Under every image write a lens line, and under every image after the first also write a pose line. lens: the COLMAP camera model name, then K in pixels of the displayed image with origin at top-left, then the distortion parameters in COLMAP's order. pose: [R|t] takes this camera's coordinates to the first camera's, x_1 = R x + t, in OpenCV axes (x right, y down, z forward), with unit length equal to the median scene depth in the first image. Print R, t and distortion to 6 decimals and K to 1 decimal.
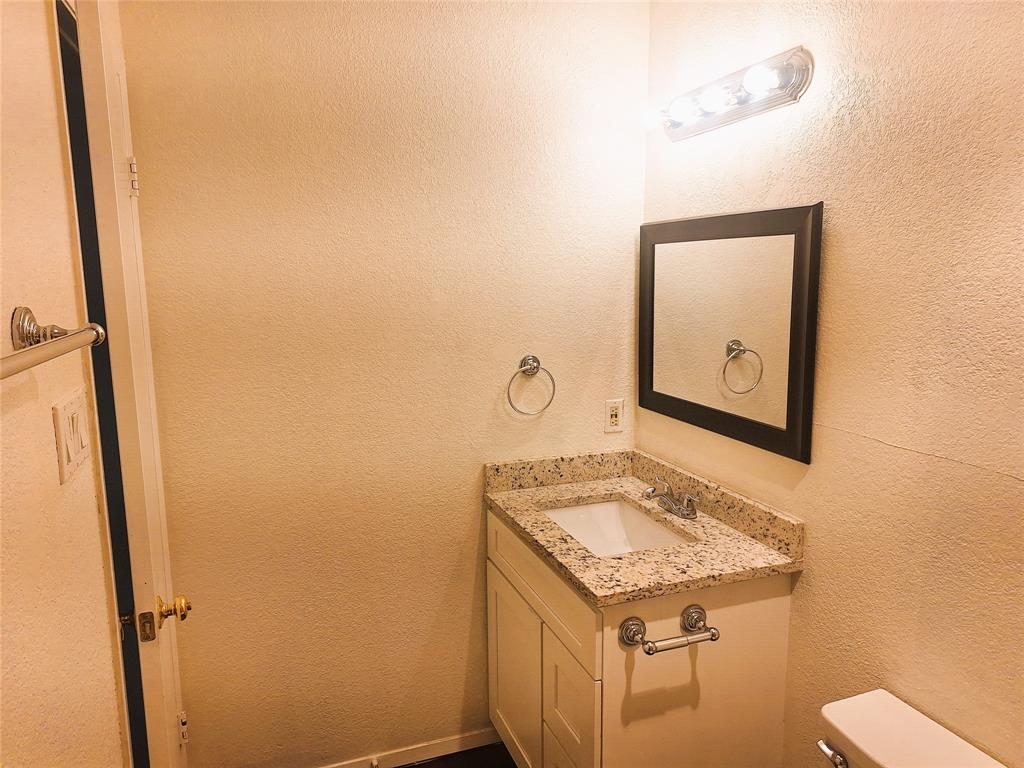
lens RADIAL K [[717.6, 0, 510.2], [0, 717.6, 376.1], [0, 0, 1]] dist [0.083711, -0.014071]
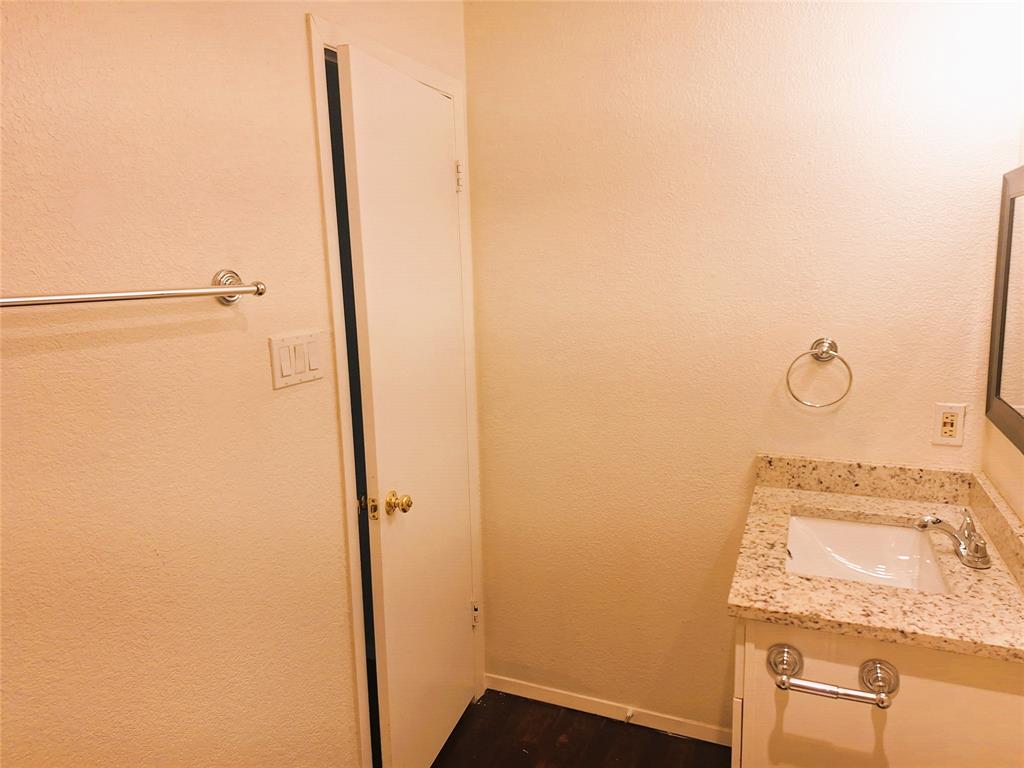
lens RADIAL K [[717.6, 0, 514.3], [0, 717.6, 388.2], [0, 0, 1]] dist [0.083711, -0.014071]
pose [[0.750676, 0.111876, -0.651129, 0.325423], [-0.083396, 0.993721, 0.074593, -0.004100], [0.655386, -0.001693, 0.755293, 0.098162]]
